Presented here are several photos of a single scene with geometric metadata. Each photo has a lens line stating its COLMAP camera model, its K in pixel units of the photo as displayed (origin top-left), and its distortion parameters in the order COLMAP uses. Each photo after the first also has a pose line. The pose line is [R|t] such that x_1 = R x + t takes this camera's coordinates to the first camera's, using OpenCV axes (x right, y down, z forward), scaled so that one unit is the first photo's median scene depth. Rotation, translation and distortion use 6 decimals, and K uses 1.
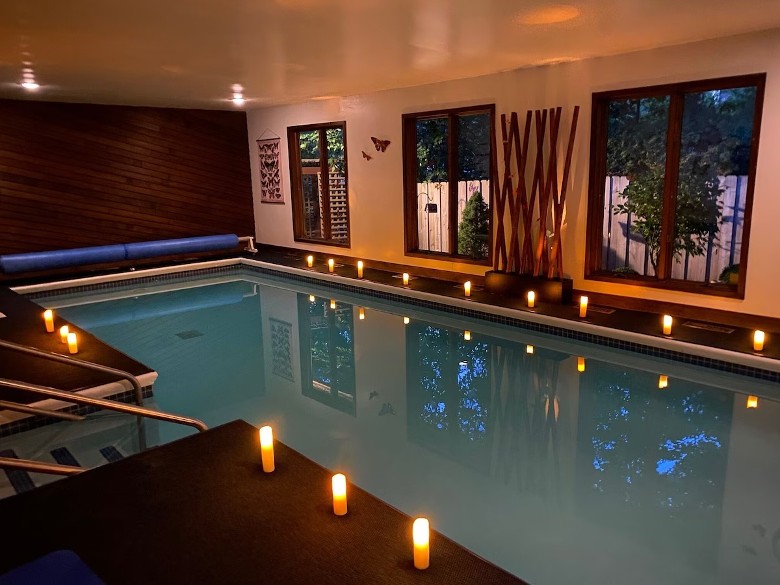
lens RADIAL K [[598.7, 0, 390.7], [0, 598.7, 291.5], [0, 0, 1]] dist [-0.004404, -0.007407]
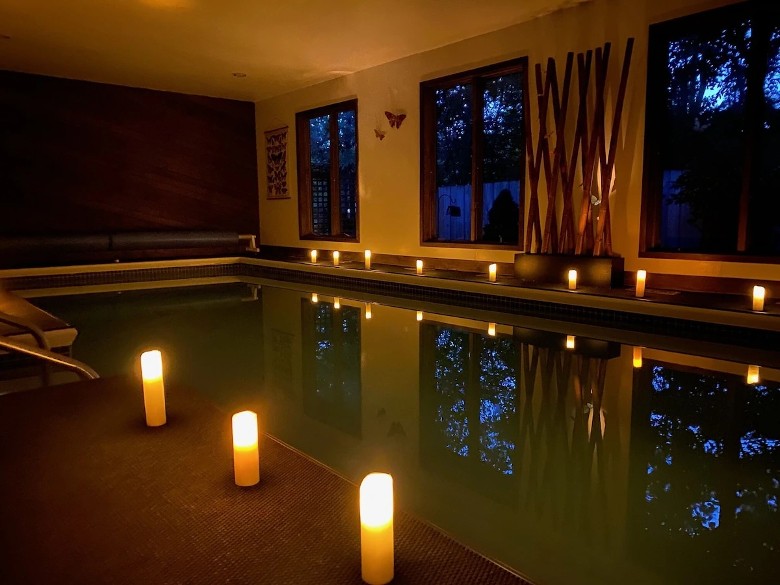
lens RADIAL K [[598.7, 0, 389.6], [0, 598.7, 292.9], [0, 0, 1]] dist [-0.004404, -0.007407]
pose [[0.998695, 0.020569, -0.046752, 0.025025], [-0.024107, 0.996784, -0.076426, 0.089897], [0.045029, 0.077453, 0.995979, 0.173387]]
